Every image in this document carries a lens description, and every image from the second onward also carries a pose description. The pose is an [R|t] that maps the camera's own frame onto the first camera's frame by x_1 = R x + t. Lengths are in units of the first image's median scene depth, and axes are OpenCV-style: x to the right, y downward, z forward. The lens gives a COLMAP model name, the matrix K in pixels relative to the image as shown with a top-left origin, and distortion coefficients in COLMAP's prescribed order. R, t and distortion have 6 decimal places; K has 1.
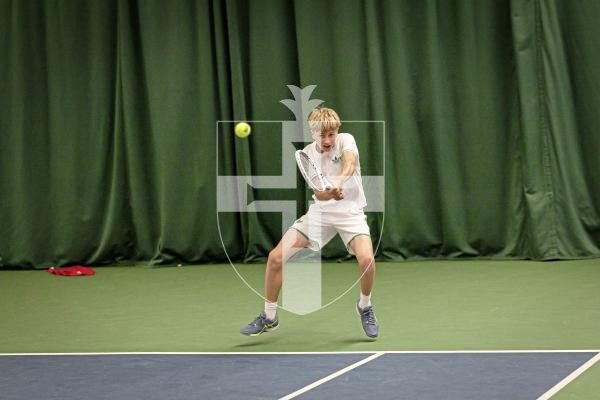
lens RADIAL K [[1972.5, 0, 320.8], [0, 1972.5, 194.4], [0, 0, 1]] dist [0.097896, 0.000000]
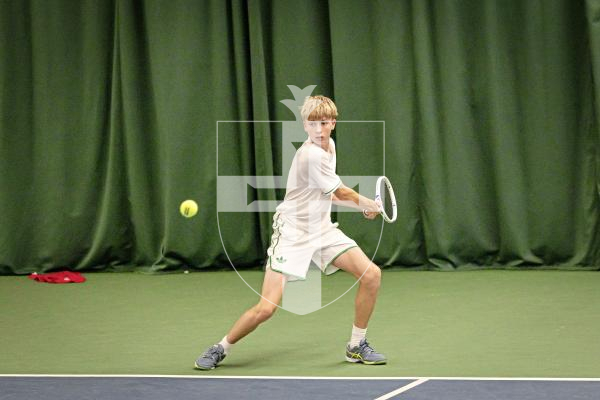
lens RADIAL K [[1972.5, 0, 299.0], [0, 1972.5, 200.4], [0, 0, 1]] dist [0.097896, 0.000000]
pose [[0.999914, 0.011734, -0.005814, -0.018773], [-0.011746, 0.999929, -0.002036, 0.006468], [0.005789, 0.002104, 0.999981, 0.158077]]
